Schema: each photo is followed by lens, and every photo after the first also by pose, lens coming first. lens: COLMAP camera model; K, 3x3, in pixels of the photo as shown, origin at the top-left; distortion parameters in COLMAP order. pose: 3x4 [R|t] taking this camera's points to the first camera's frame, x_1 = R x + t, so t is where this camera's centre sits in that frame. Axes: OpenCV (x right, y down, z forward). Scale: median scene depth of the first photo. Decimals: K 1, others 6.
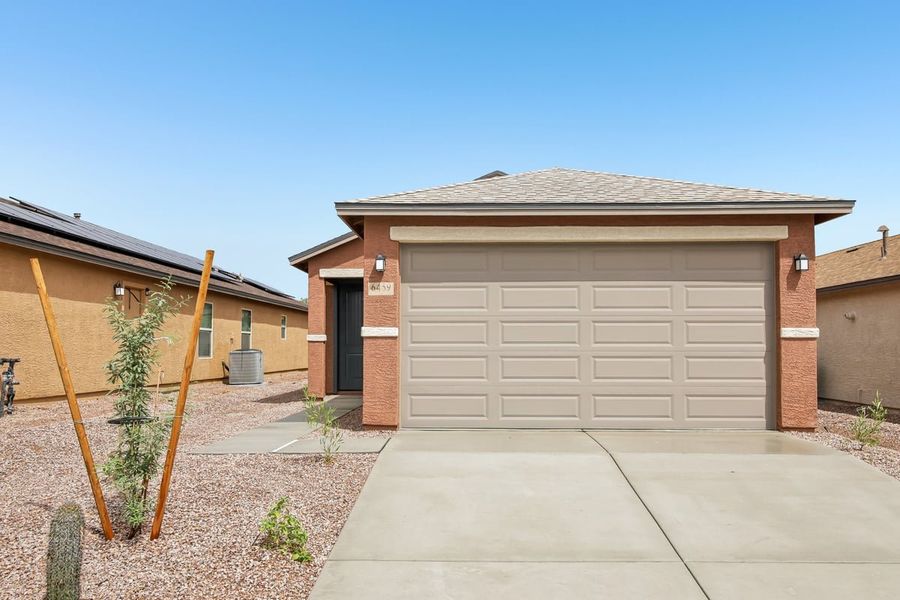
lens RADIAL K [[647.0, 0, 449.0], [0, 647.0, 326.8], [0, 0, 1]] dist [-0.003085, -0.000953]
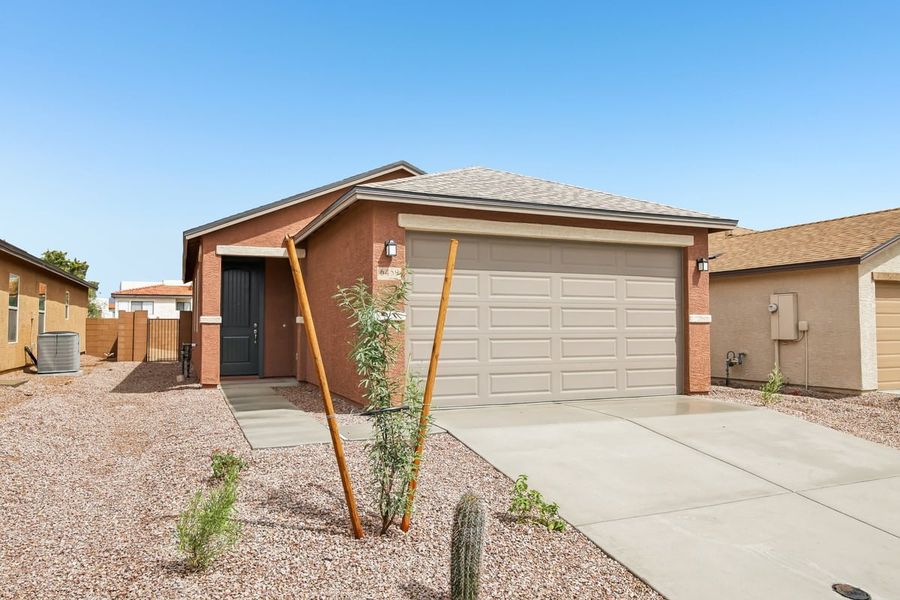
lens RADIAL K [[637.0, 0, 450.0], [0, 637.0, 300.0], [0, 0, 1]] dist [0.000054, 0.000072]
pose [[0.906271, 0.016602, 0.422371, -0.442073], [-0.012459, 0.999843, -0.012568, -0.005600], [-0.422514, 0.006128, 0.906336, 0.050819]]
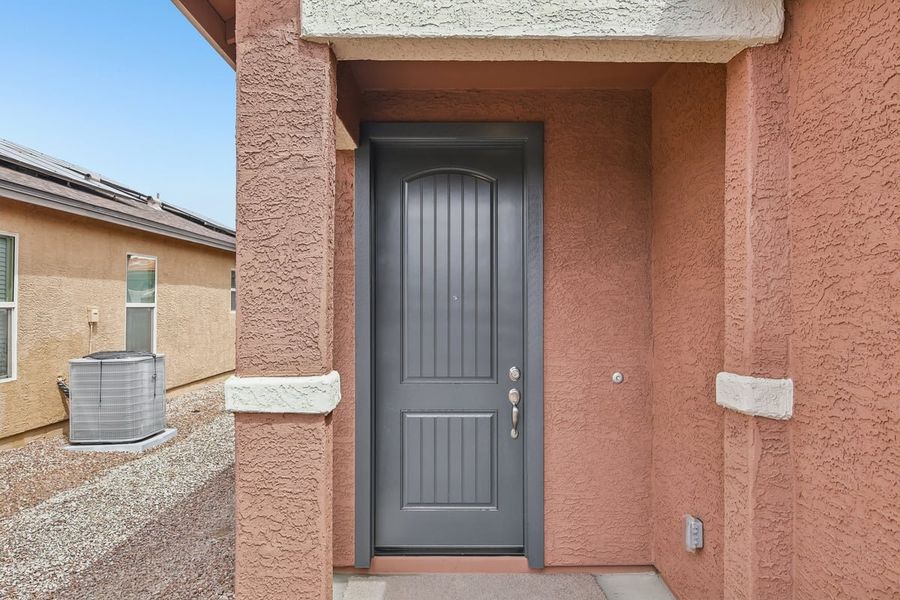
lens RADIAL K [[637.0, 0, 450.0], [0, 637.0, 300.0], [0, 0, 1]] dist [0.000054, 0.000072]
pose [[0.999479, 0.001816, 0.032222, -0.261214], [-0.002702, 0.999619, 0.027461, -0.019592], [-0.032160, -0.027534, 0.999103, 1.305616]]
